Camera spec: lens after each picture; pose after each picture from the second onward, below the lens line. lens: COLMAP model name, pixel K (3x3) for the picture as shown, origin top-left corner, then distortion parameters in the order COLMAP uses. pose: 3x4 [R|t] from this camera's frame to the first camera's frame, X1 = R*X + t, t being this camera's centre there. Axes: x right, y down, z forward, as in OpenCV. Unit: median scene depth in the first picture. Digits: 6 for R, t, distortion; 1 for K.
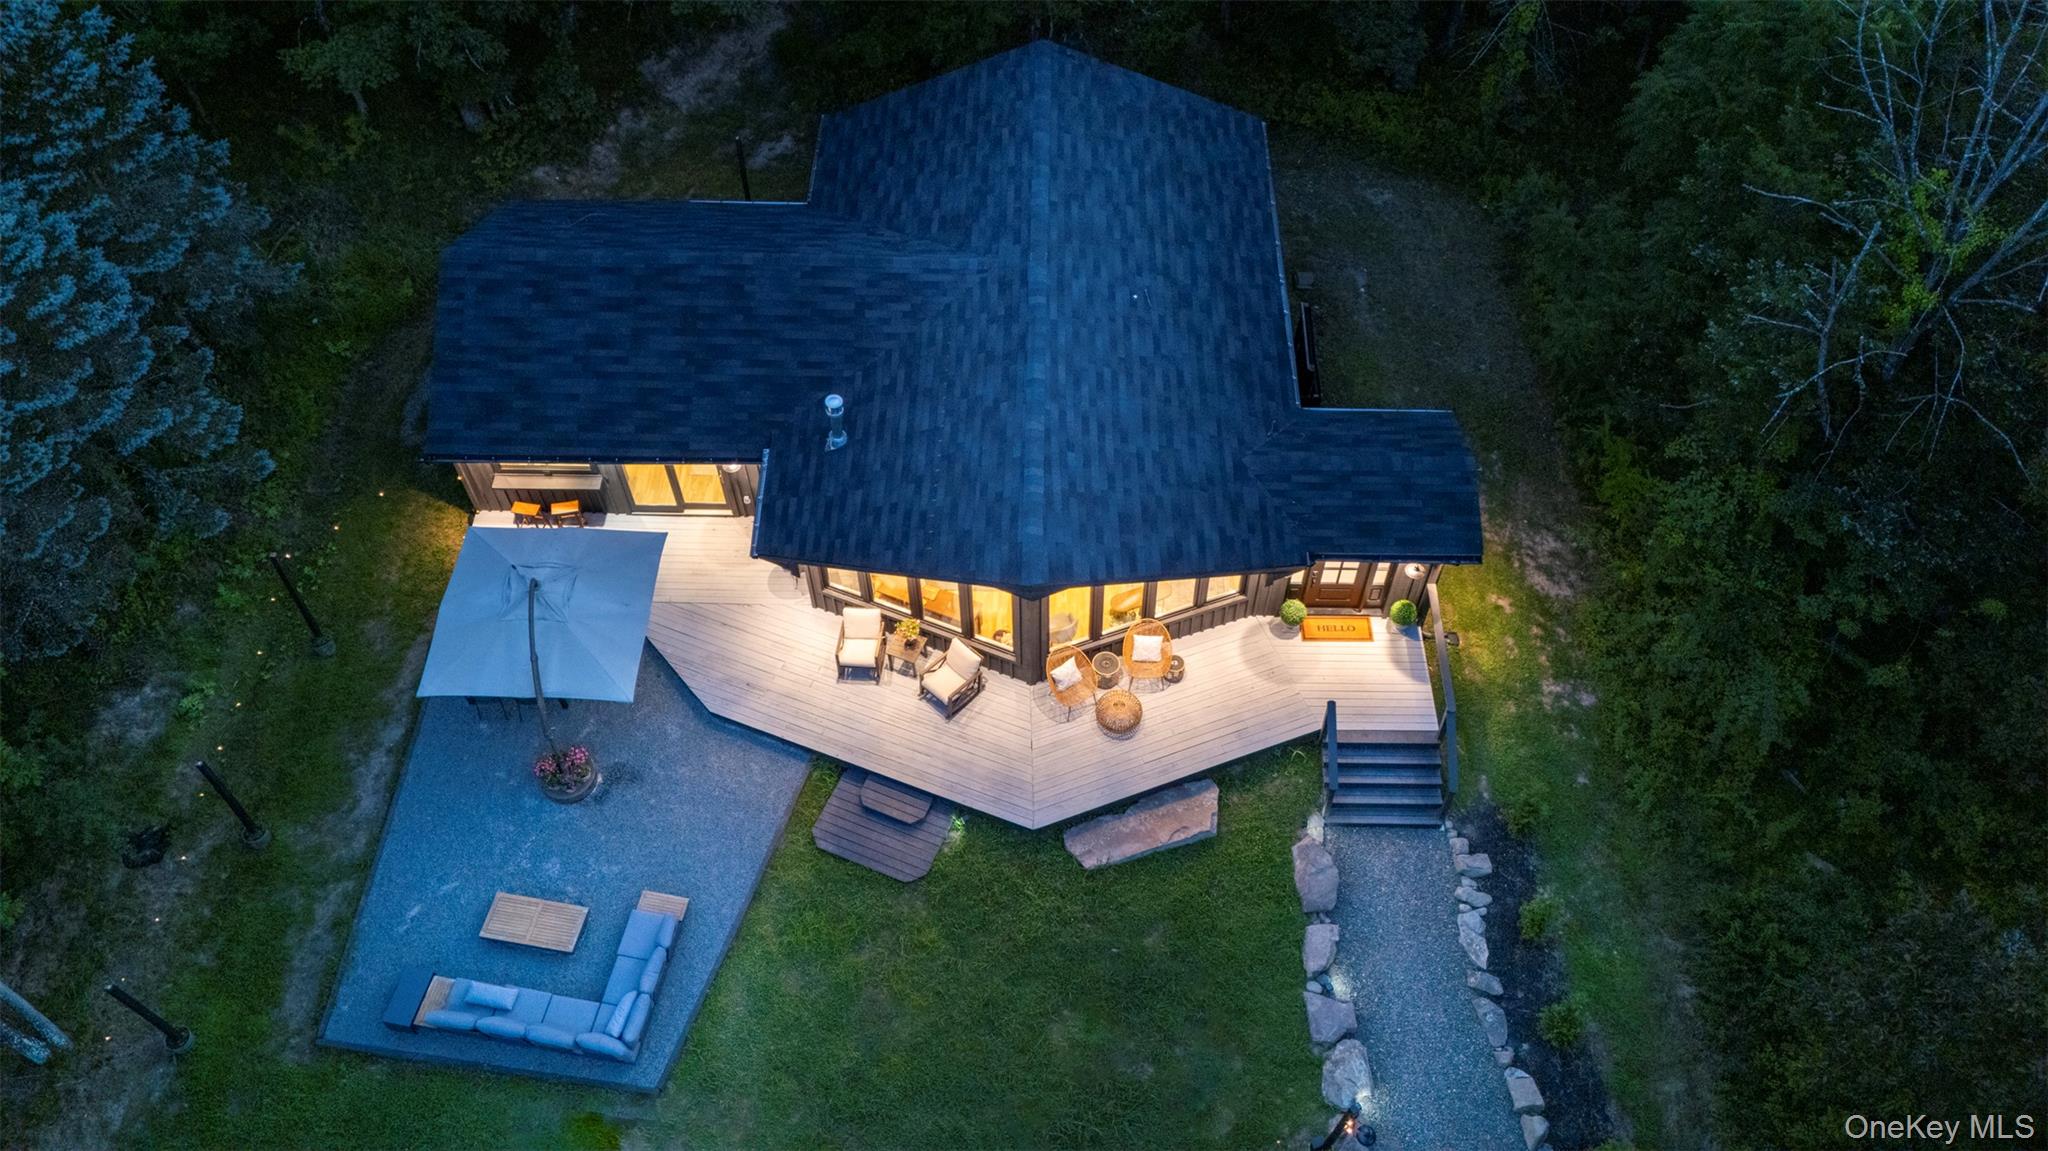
lens RADIAL K [[1490.4, 0, 1012.4], [0, 1490.4, 577.3], [0, 0, 1]] dist [0.006217, -0.001998]
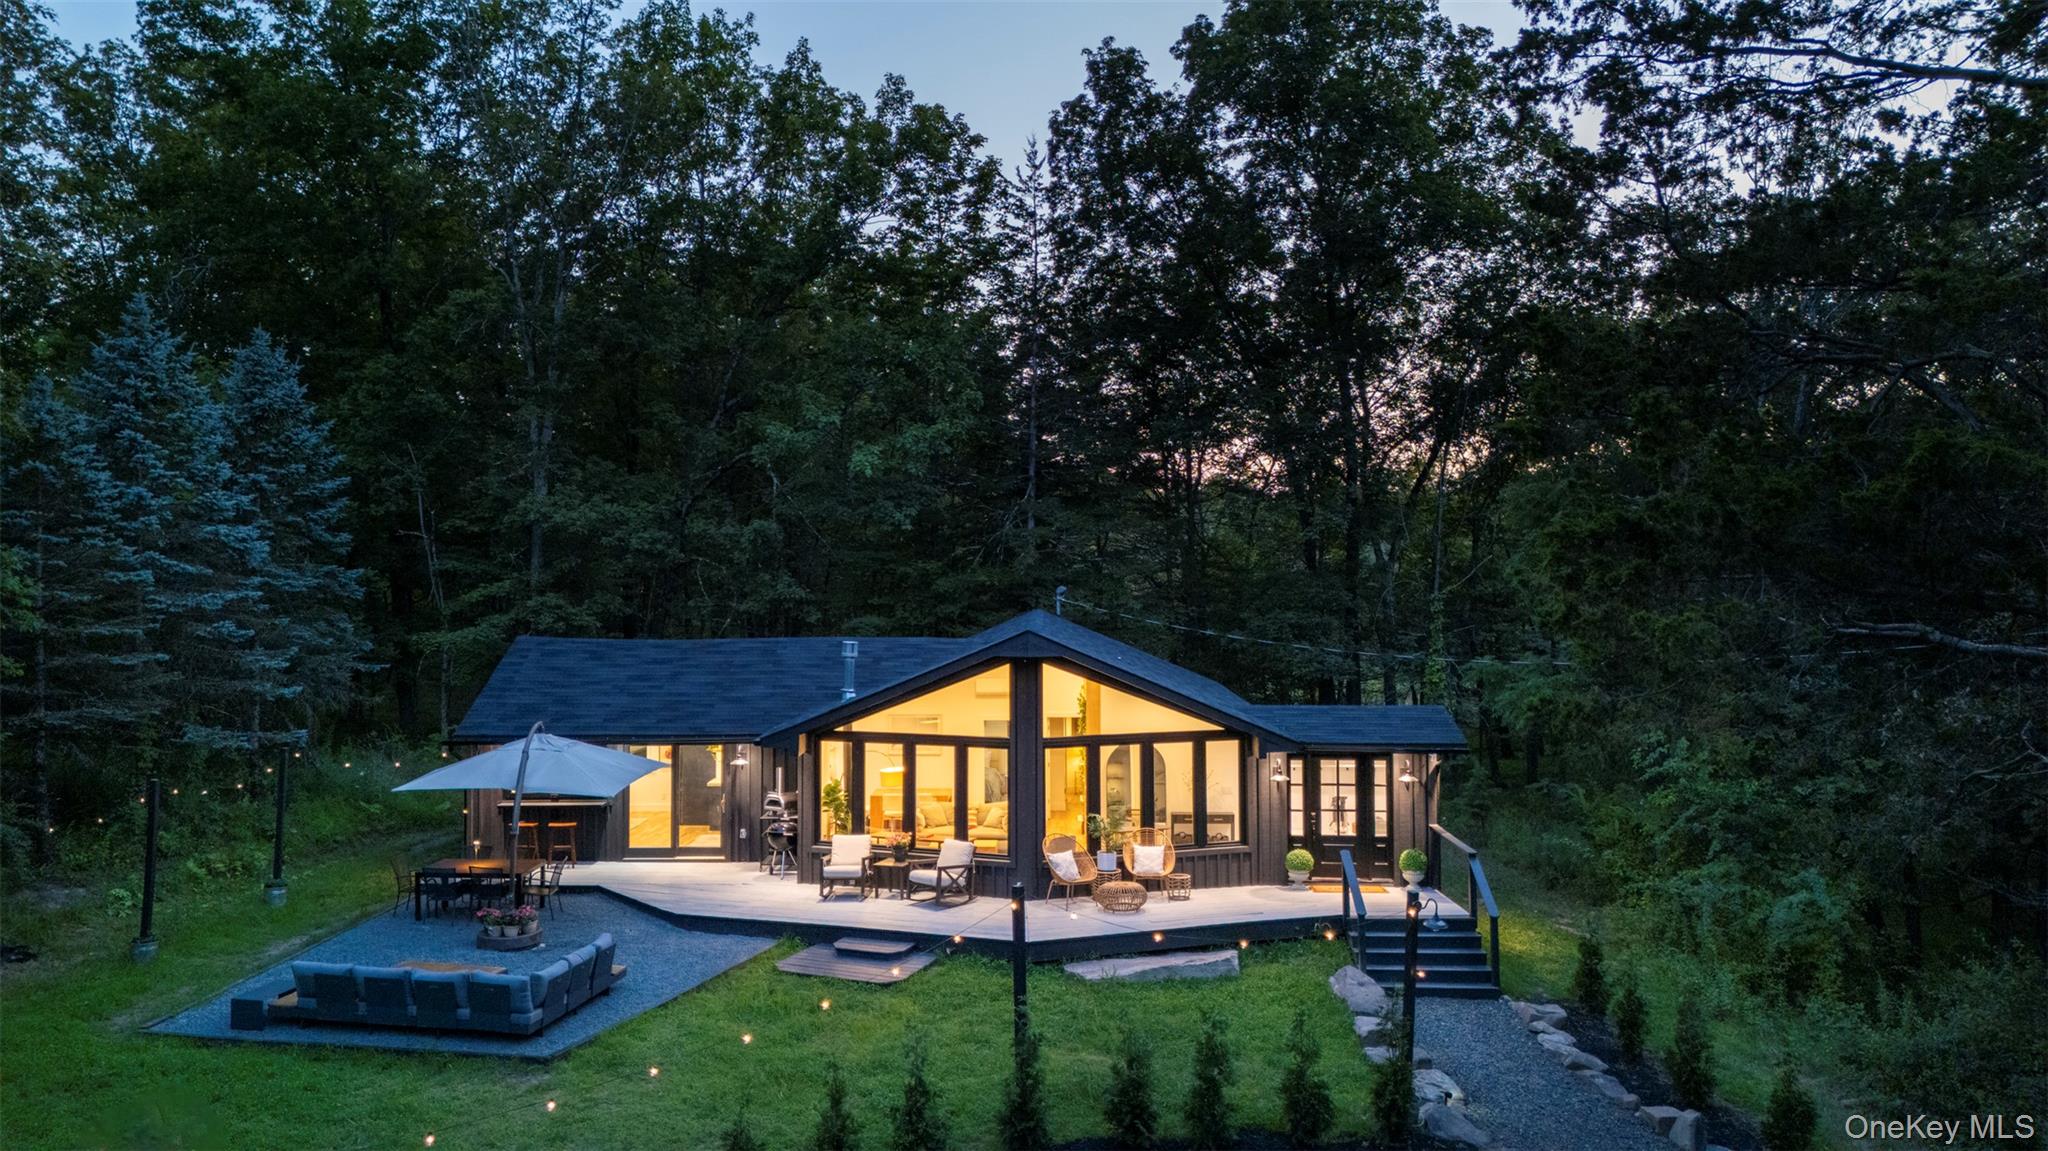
lens RADIAL K [[1521.6, 0, 1011.8], [0, 1521.6, 571.0], [0, 0, 1]] dist [-0.000046, -0.003673]
pose [[0.999784, 0.020435, -0.003810, 0.003025], [-0.014775, 0.569670, -0.821741, 0.767821], [-0.014622, 0.821620, 0.569849, 0.302098]]
